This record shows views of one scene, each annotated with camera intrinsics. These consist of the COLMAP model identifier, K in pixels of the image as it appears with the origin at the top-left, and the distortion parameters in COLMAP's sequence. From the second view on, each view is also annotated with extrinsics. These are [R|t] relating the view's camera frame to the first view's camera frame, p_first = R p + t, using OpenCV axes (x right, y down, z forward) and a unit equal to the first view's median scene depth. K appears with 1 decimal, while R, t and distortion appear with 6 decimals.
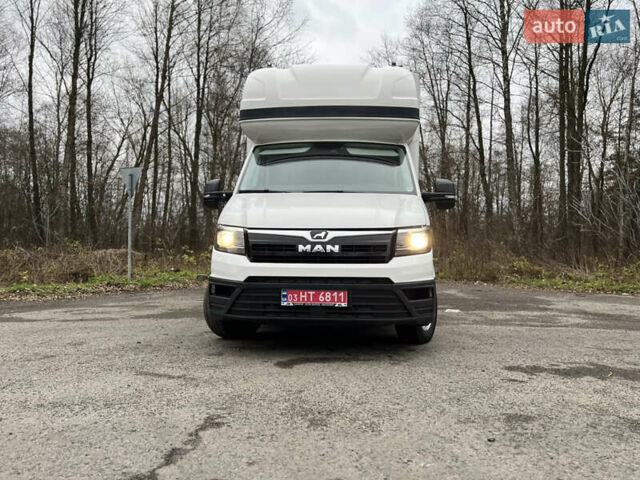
lens RADIAL K [[479.6, 0, 322.6], [0, 479.6, 247.4], [0, 0, 1]] dist [0.045146, -0.050618]
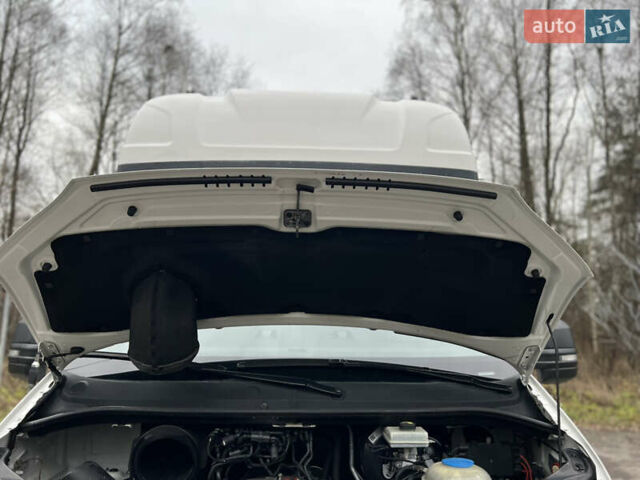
lens RADIAL K [[479.6, 0, 322.6], [0, 479.6, 247.4], [0, 0, 1]] dist [0.045146, -0.050618]
pose [[0.995333, 0.016674, 0.095046, -0.015026], [-0.000926, 0.986563, -0.163378, -0.170981], [-0.096493, 0.162527, 0.981975, 0.715444]]
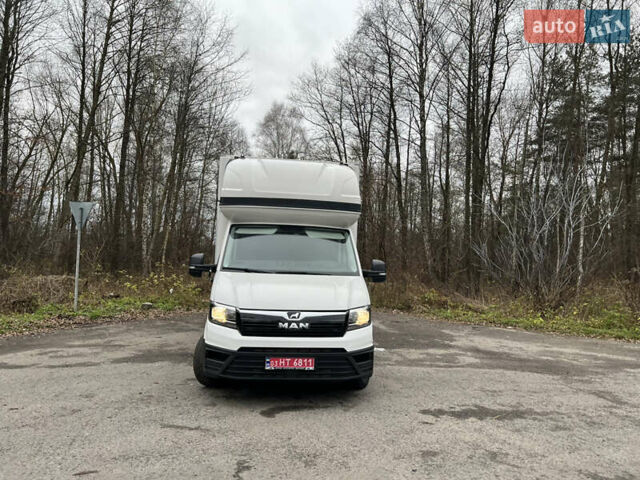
lens RADIAL K [[481.0, 0, 327.9], [0, 481.0, 241.0], [0, 0, 1]] dist [0.045838, -0.054709]
pose [[0.983511, 0.034370, 0.177551, -0.160592], [-0.030380, 0.999222, -0.025142, -0.203273], [-0.178277, 0.019334, 0.983790, -0.366992]]
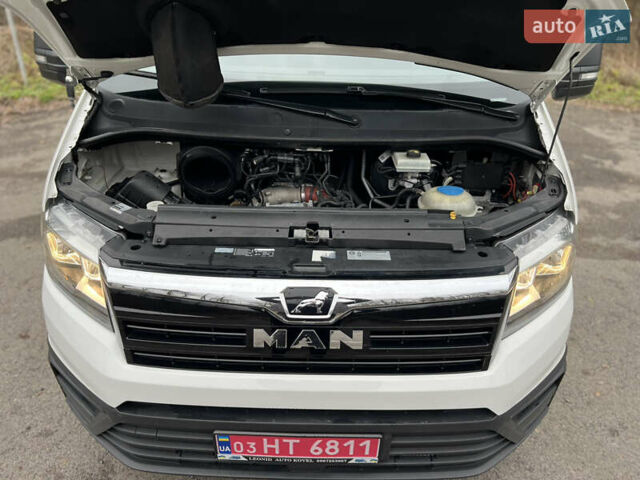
lens RADIAL K [[479.6, 0, 322.6], [0, 479.6, 247.4], [0, 0, 1]] dist [0.045146, -0.050618]
pose [[0.998259, -0.012228, 0.057698, -0.017619], [-0.017632, 0.871660, 0.489794, -0.234575], [-0.056282, -0.489959, 0.869927, 0.692009]]
